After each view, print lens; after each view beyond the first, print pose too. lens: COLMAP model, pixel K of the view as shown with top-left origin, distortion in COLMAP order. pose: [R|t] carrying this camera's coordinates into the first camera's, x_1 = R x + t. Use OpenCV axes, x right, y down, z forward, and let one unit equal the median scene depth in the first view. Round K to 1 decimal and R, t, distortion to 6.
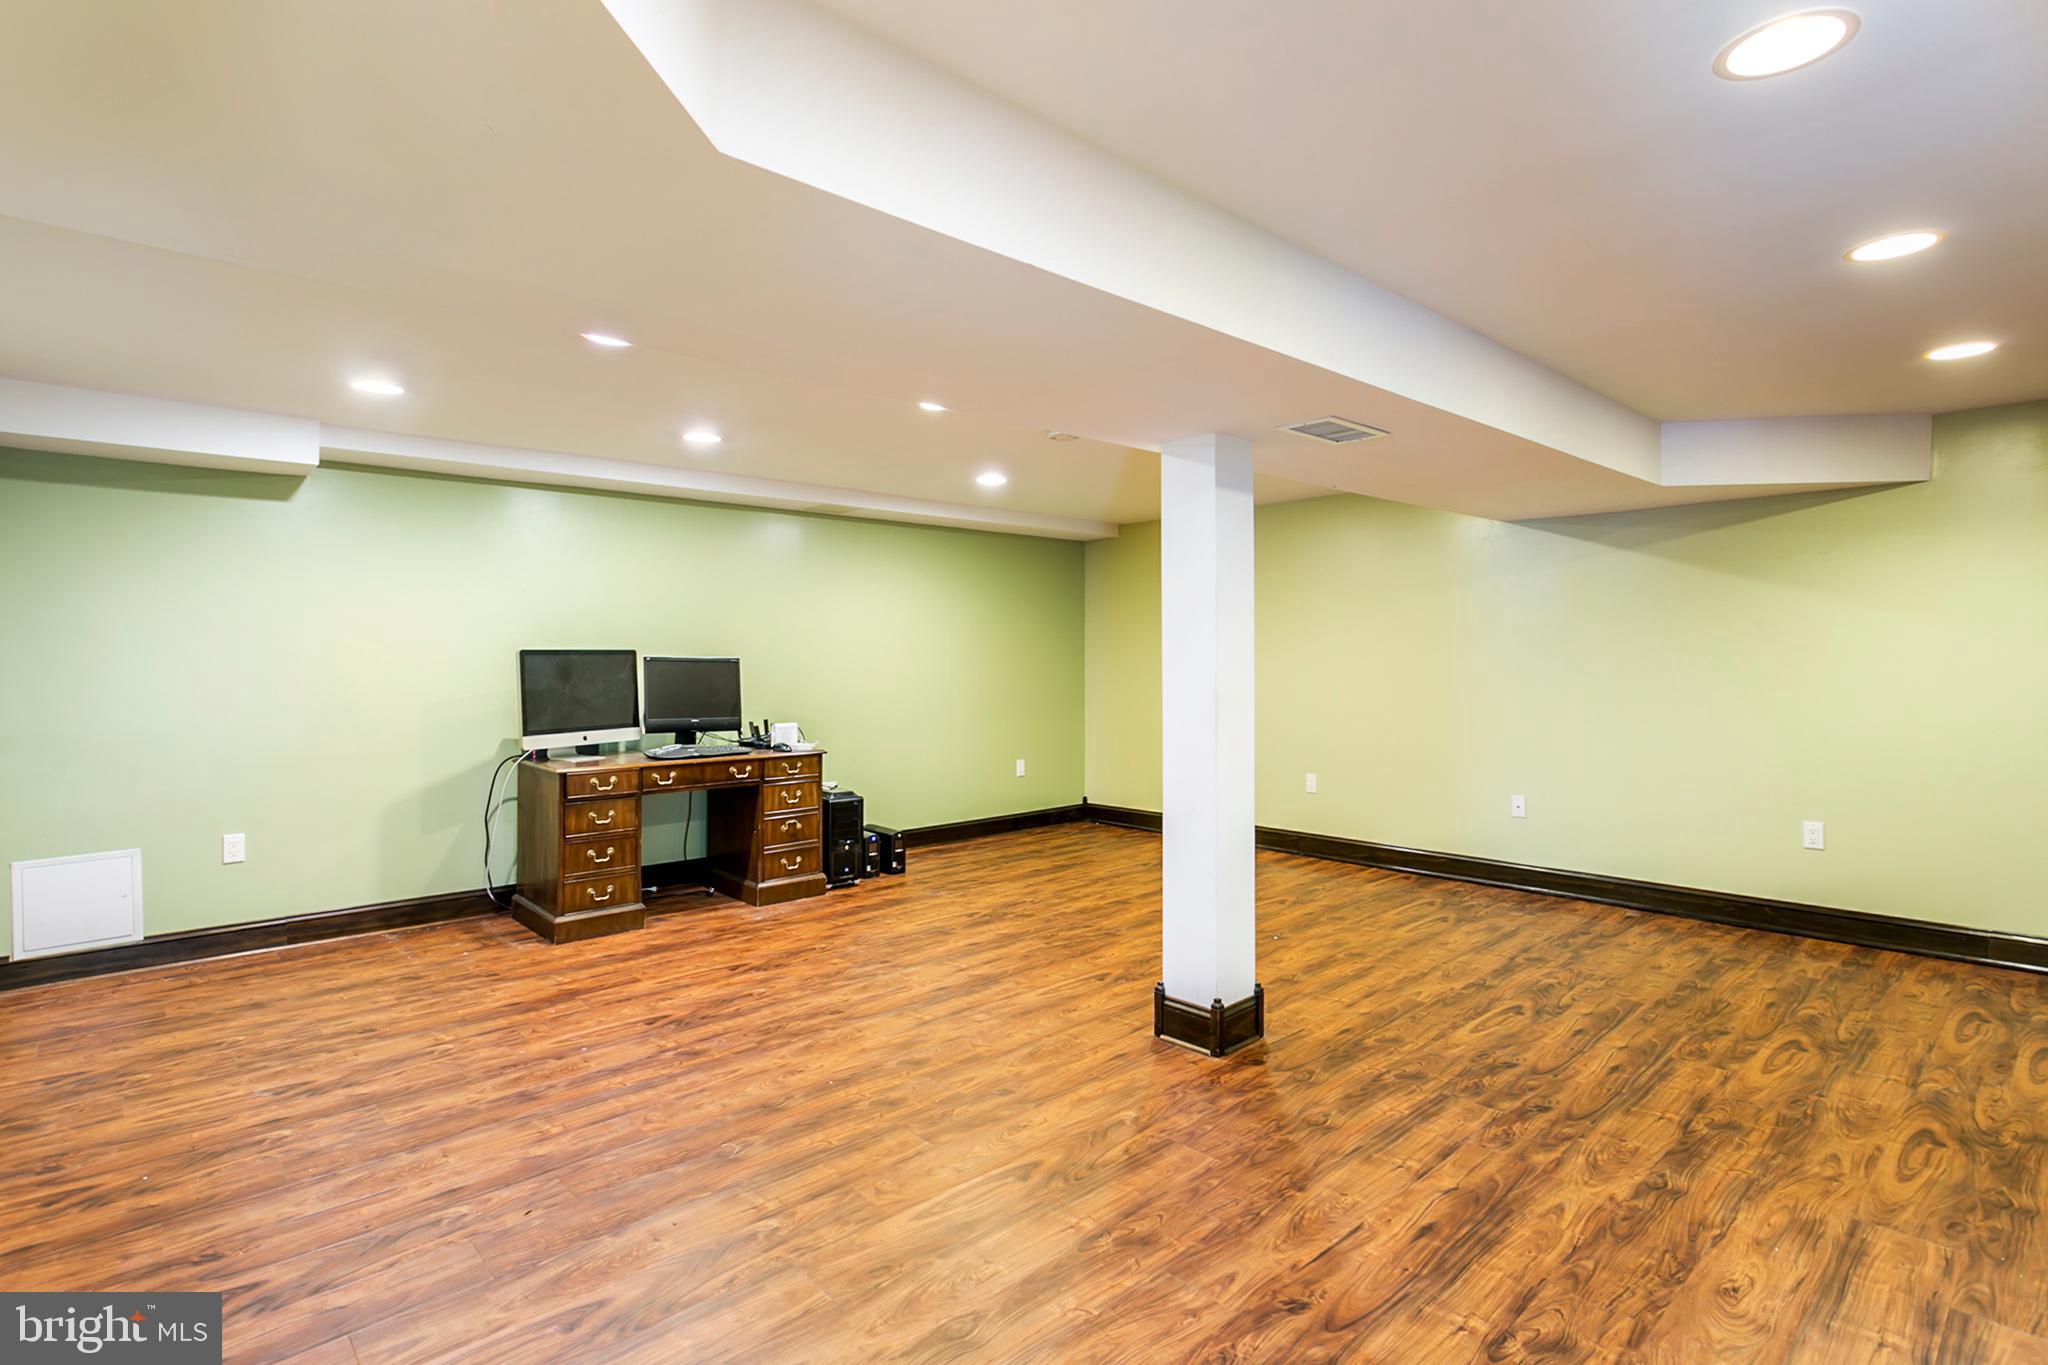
lens RADIAL K [[1021.1, 0, 1033.0], [0, 1021.1, 691.3], [0, 0, 1]] dist [-0.001609, 0.002829]
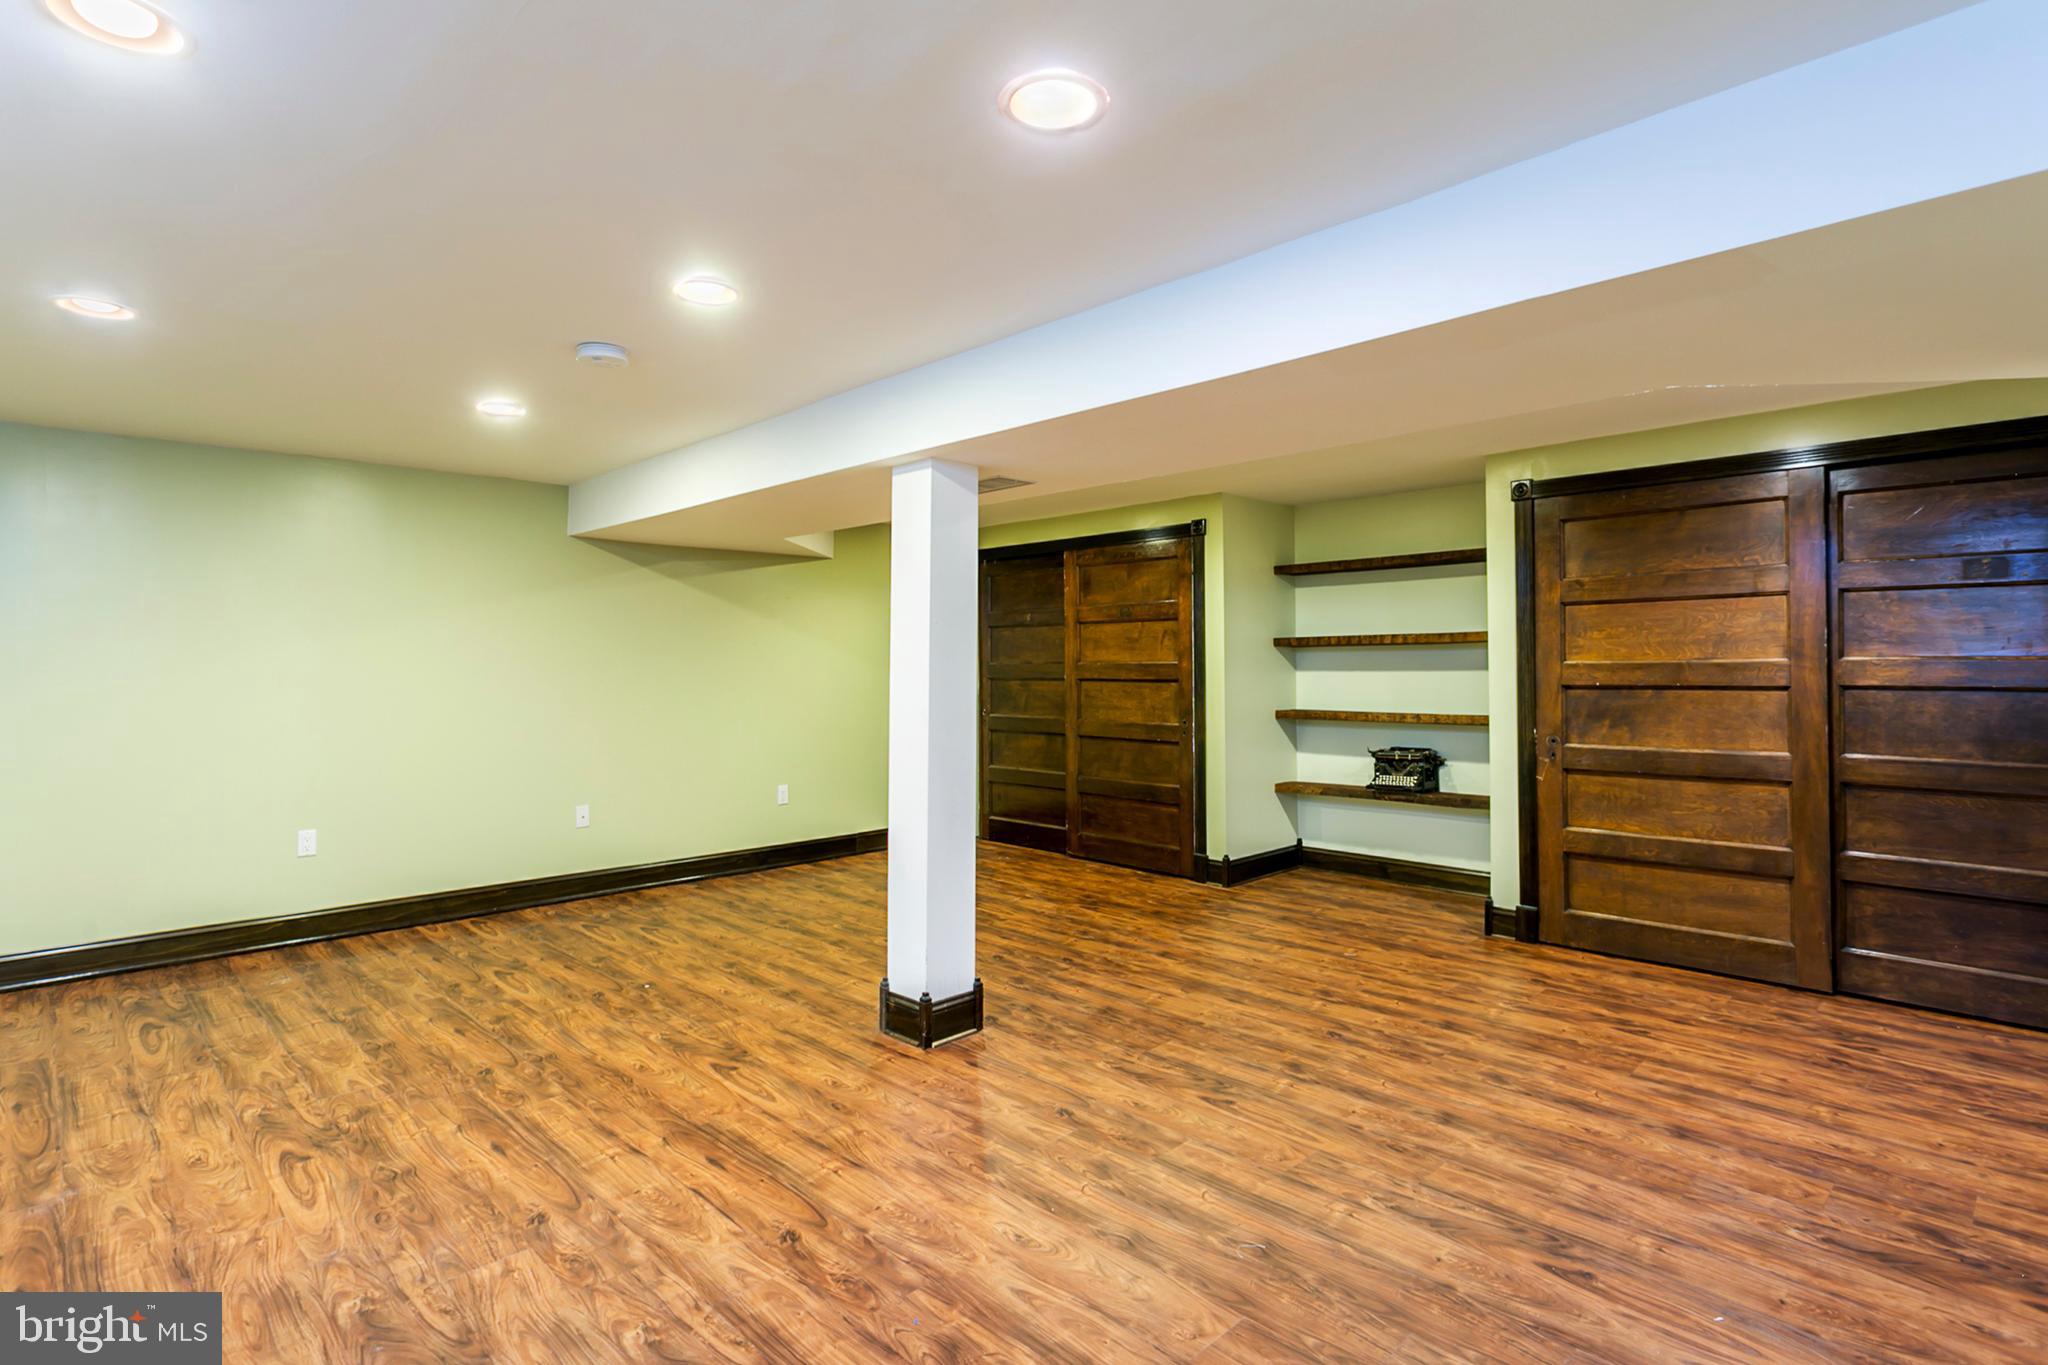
lens RADIAL K [[1021.1, 0, 1031.0], [0, 1021.1, 685.7], [0, 0, 1]] dist [-0.001609, 0.002829]
pose [[-0.038084, -0.012643, 0.999195, -0.830814], [0.038340, 0.999165, 0.014104, -0.021809], [-0.998539, 0.038846, -0.037568, 0.886308]]
